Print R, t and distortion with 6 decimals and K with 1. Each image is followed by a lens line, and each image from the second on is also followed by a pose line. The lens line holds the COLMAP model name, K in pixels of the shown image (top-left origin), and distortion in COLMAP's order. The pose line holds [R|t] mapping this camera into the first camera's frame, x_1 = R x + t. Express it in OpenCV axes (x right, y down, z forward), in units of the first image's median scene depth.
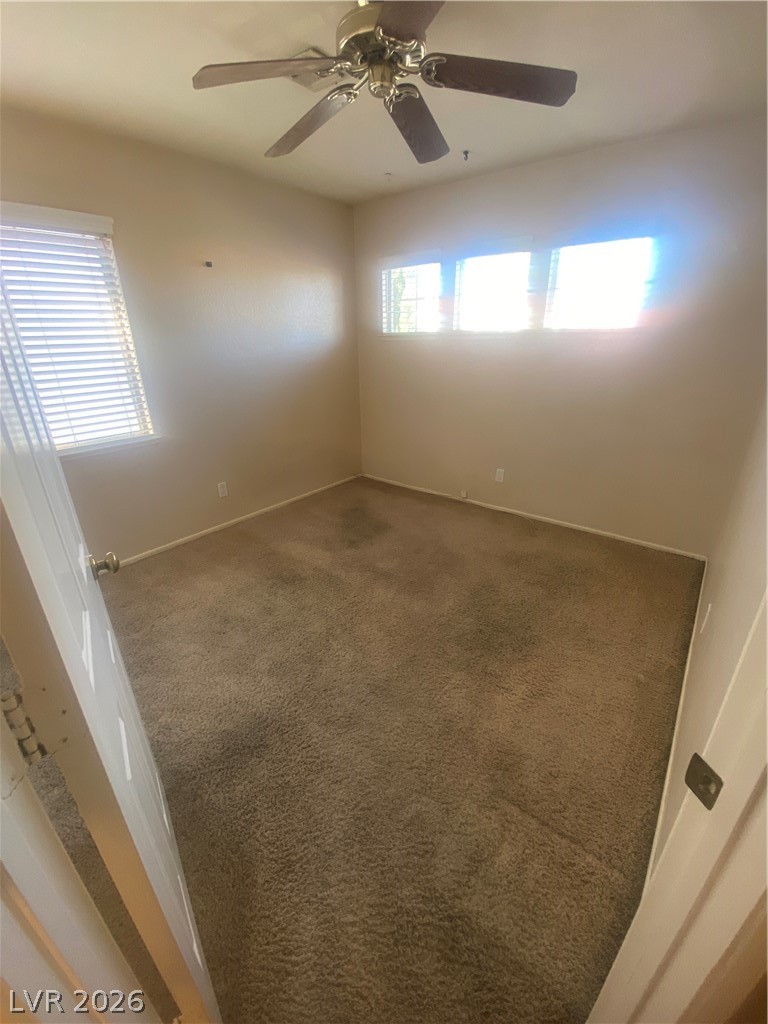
lens RADIAL K [[415.7, 0, 379.7], [0, 415.7, 505.1], [0, 0, 1]] dist [0.039930, -0.034099]
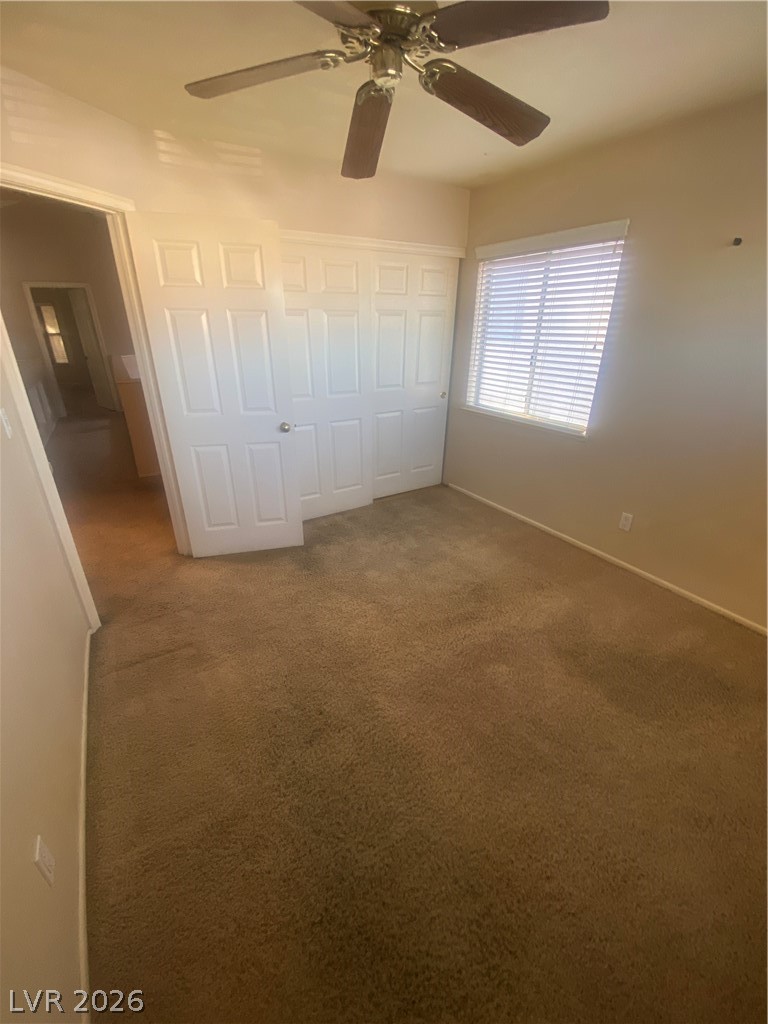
lens RADIAL K [[415.7, 0, 379.7], [0, 415.7, 505.1], [0, 0, 1]] dist [0.039930, -0.034099]
pose [[-0.338602, 0.389159, -0.856682, 0.579282], [-0.347768, 0.794235, 0.498246, -0.363390], [0.874303, 0.466633, -0.133592, 0.781309]]
